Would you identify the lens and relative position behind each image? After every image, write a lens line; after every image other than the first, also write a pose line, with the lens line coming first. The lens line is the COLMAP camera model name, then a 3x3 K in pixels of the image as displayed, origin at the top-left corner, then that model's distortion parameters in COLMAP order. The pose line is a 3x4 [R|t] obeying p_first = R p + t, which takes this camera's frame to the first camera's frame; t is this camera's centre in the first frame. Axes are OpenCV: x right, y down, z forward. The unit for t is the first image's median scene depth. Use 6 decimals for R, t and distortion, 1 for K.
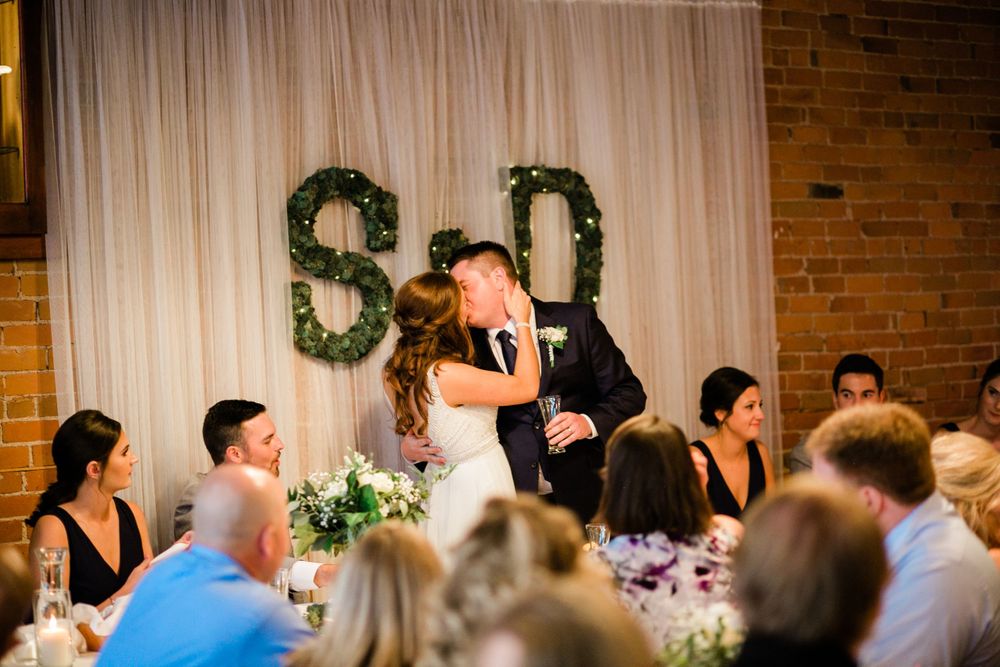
lens RADIAL K [[2395.6, 0, 500.0], [0, 2395.6, 333.5], [0, 0, 1]] dist [0.017600, 0.293626]
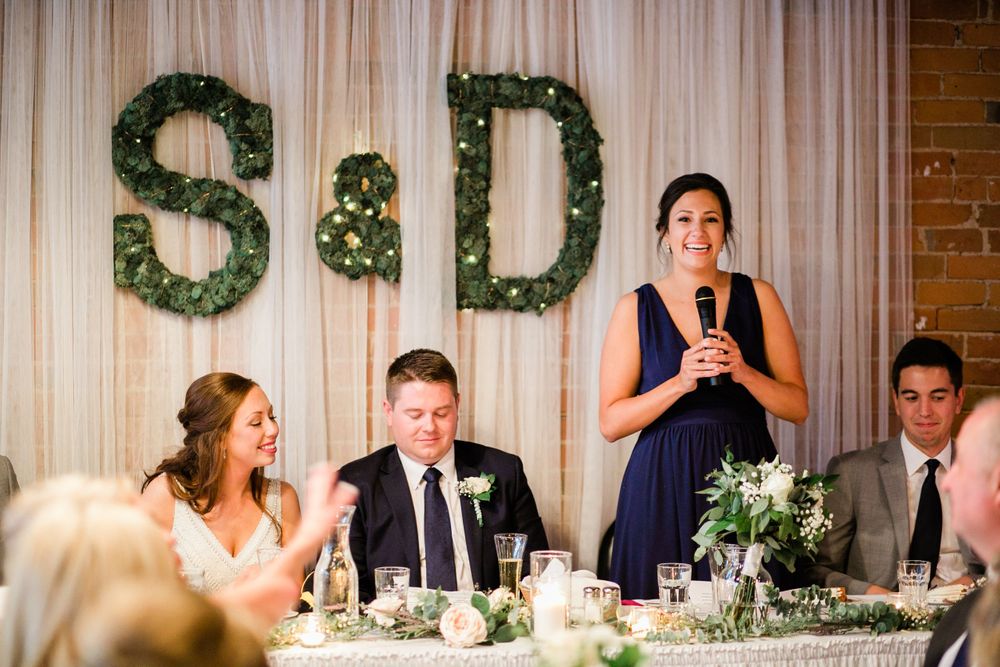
lens RADIAL K [[2418.6, 0, 500.0], [0, 2418.6, 333.5], [0, 0, 1]] dist [-0.022063, -0.754343]
pose [[0.886648, 0.050294, -0.459702, 0.398995], [-0.038162, 0.998635, 0.035653, -0.014938], [0.460868, -0.014069, 0.887357, 0.326593]]
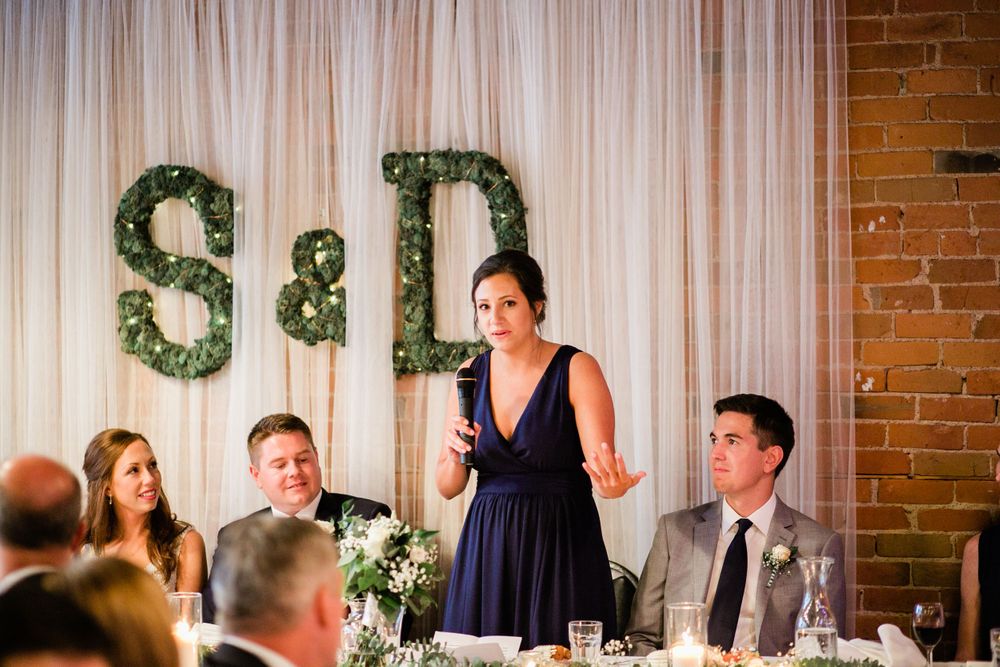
lens RADIAL K [[2395.6, 0, 500.0], [0, 2395.6, 333.5], [0, 0, 1]] dist [0.017600, 0.293626]
pose [[0.544222, 0.028630, -0.838453, 0.759973], [-0.016162, 0.999590, 0.023642, -0.028599], [0.838786, 0.000685, 0.544461, 0.606214]]
